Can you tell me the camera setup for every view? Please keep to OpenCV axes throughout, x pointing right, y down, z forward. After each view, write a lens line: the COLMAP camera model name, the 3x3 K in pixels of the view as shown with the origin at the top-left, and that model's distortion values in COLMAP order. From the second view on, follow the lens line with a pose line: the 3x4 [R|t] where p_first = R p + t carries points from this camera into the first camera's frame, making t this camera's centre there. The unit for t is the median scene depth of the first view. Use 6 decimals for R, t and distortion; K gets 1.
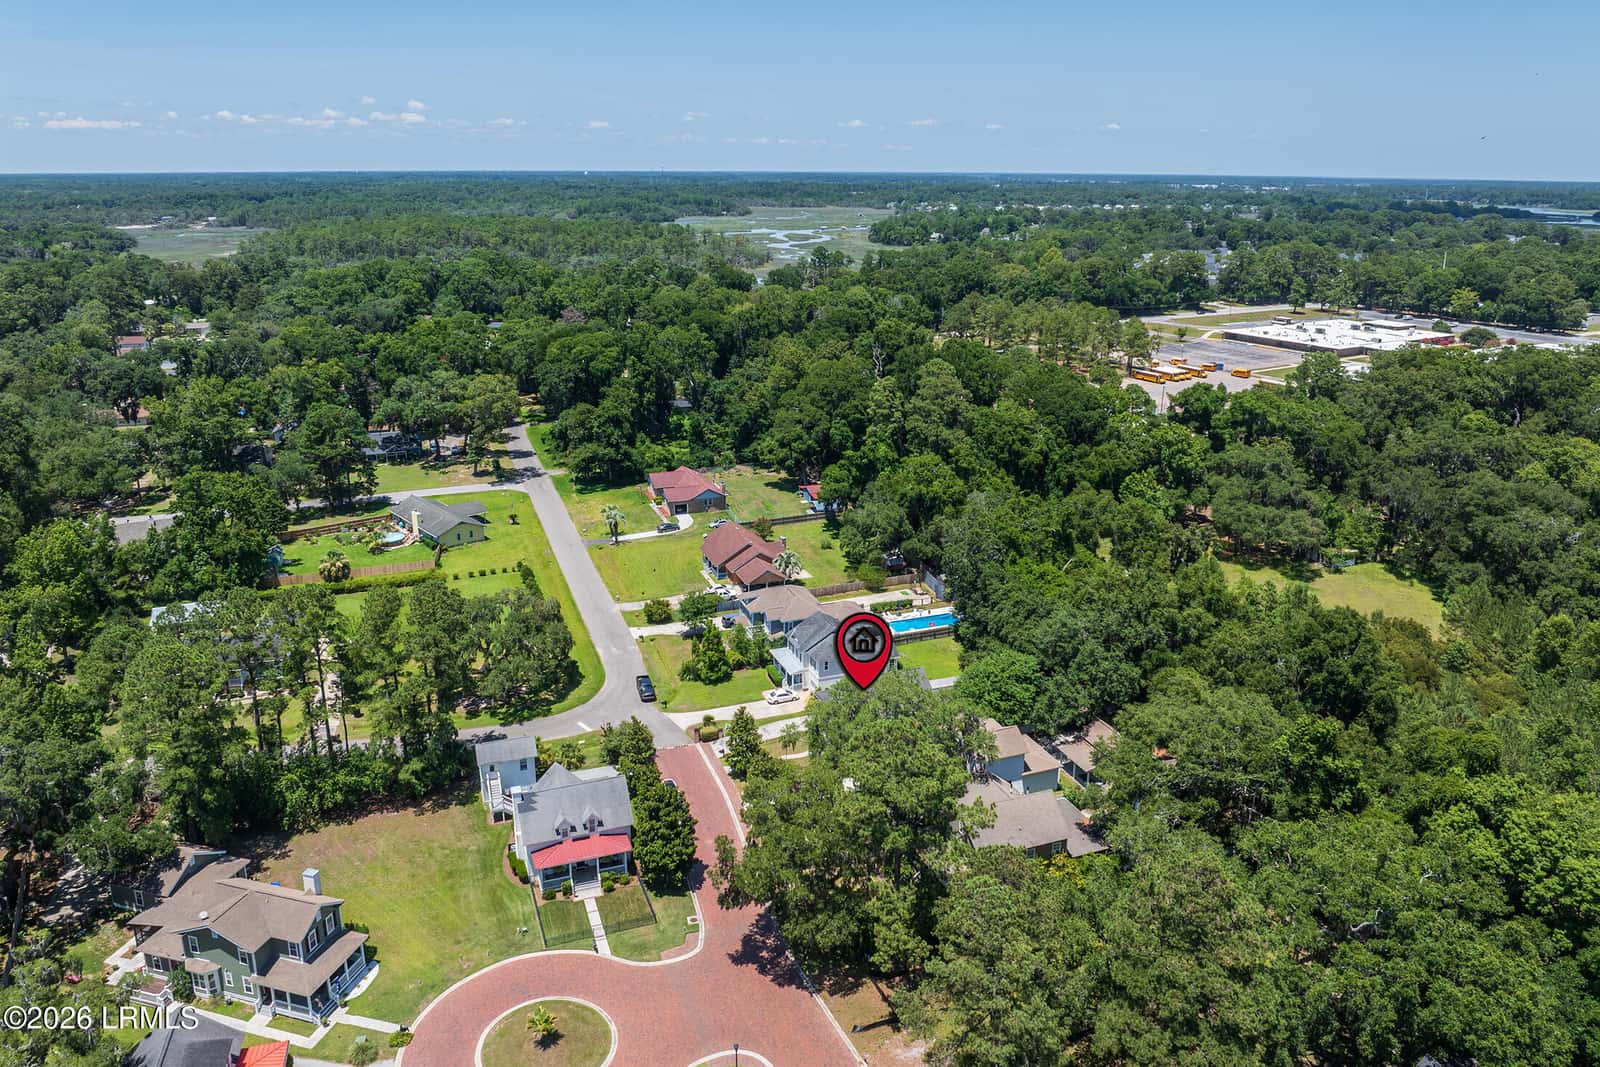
lens RADIAL K [[1121.9, 0, 808.0], [0, 1121.9, 470.5], [0, 0, 1]] dist [-0.033775, -0.008102]
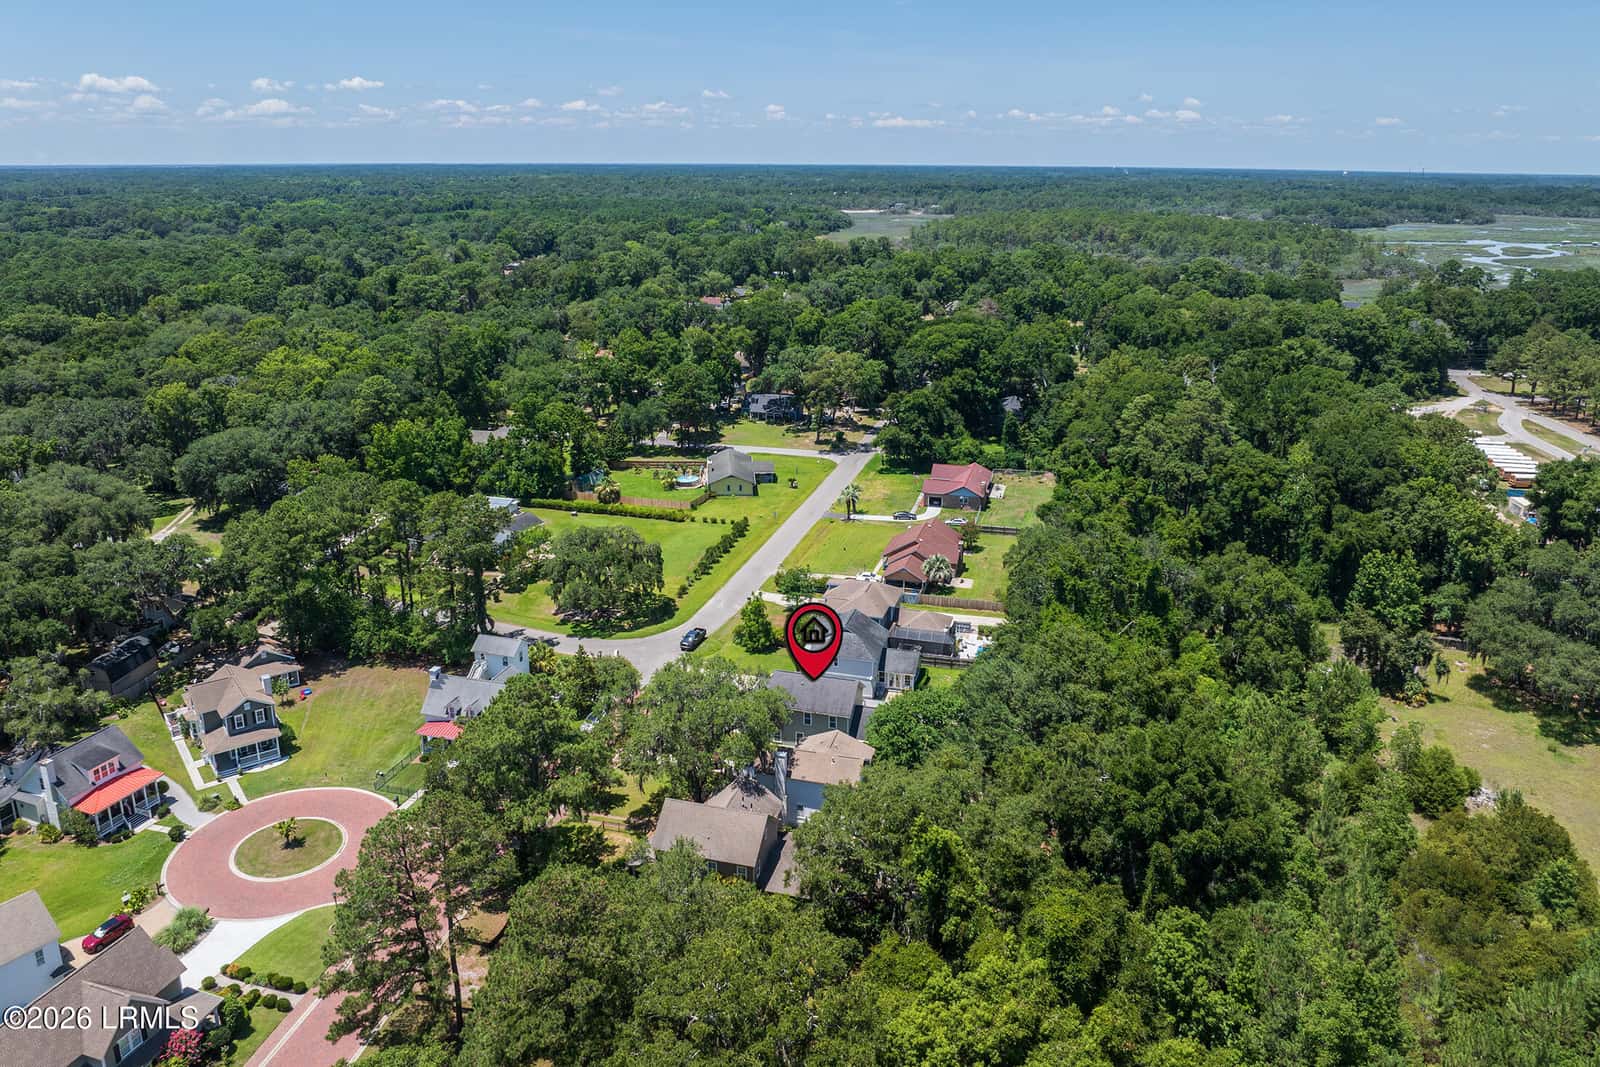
lens RADIAL K [[1121.9, 0, 808.0], [0, 1121.9, 470.5], [0, 0, 1]] dist [-0.033775, -0.008102]
pose [[0.801101, 0.159353, -0.576926, 0.394206], [-0.157937, 0.986024, 0.053044, -0.030198], [0.577315, 0.048624, 0.815072, 0.124735]]
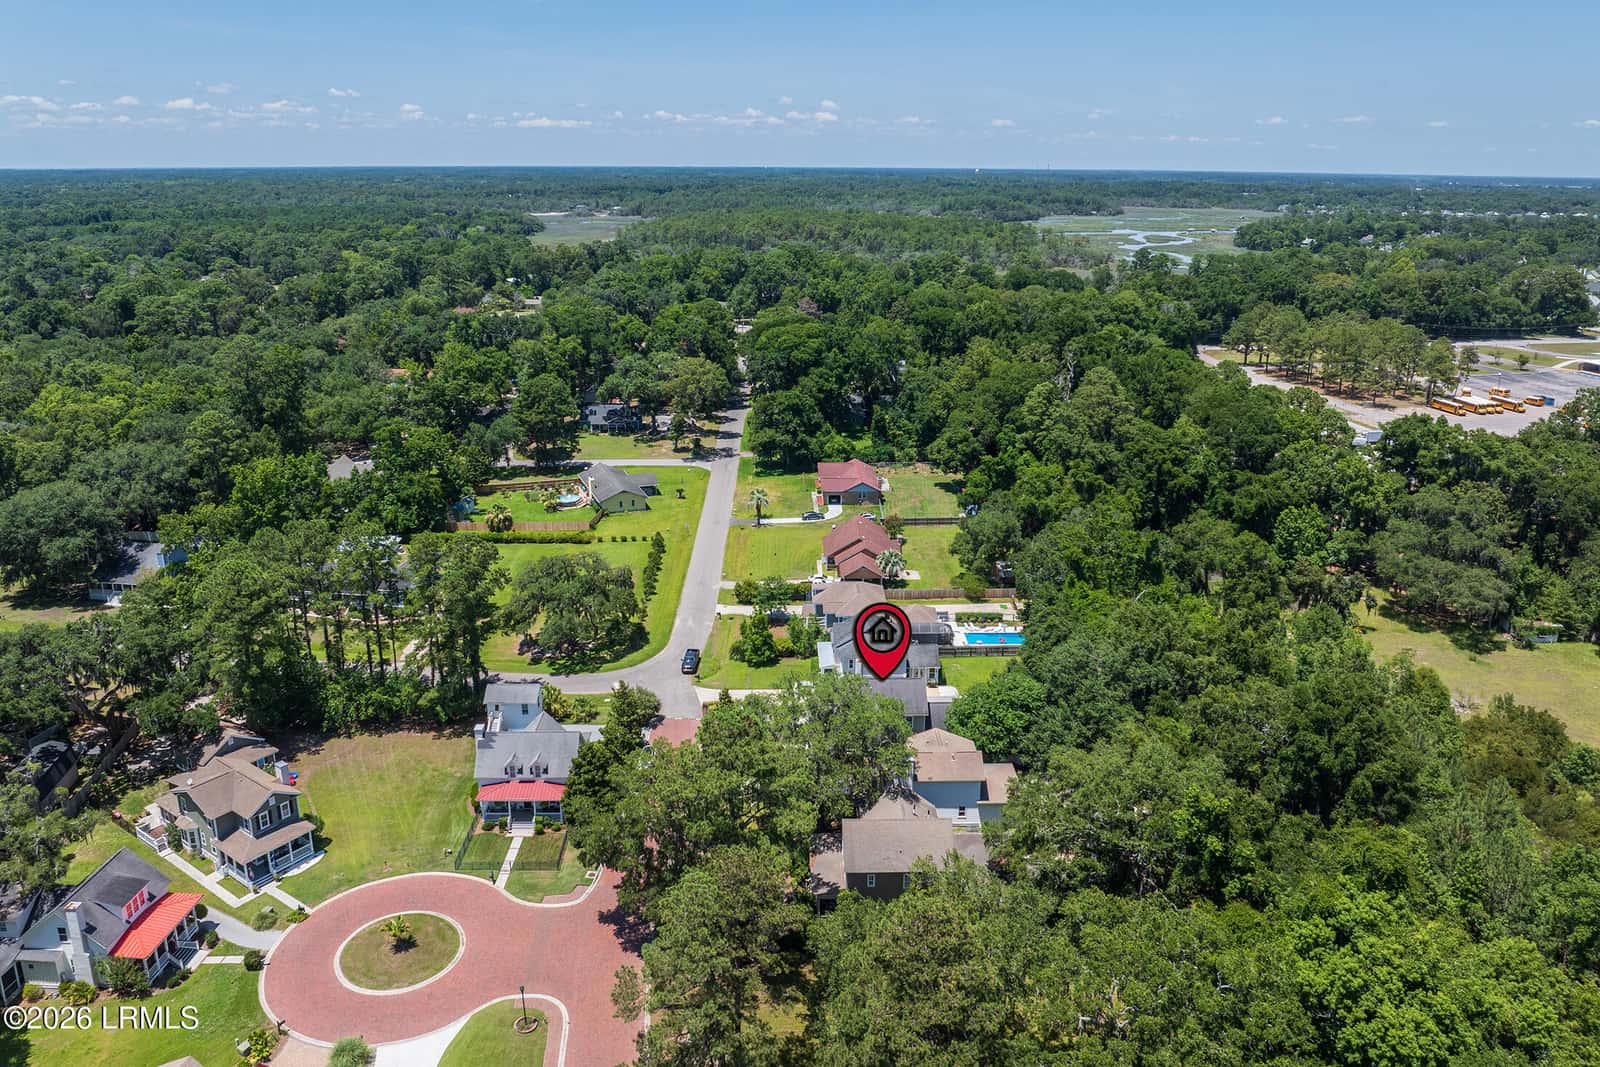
lens RADIAL K [[1121.9, 0, 808.0], [0, 1121.9, 470.5], [0, 0, 1]] dist [-0.033775, -0.008102]
pose [[0.942171, 0.089003, -0.323097, 0.203152], [-0.088418, 0.995946, 0.016521, -0.007017], [0.323258, 0.013002, 0.946222, 0.031583]]
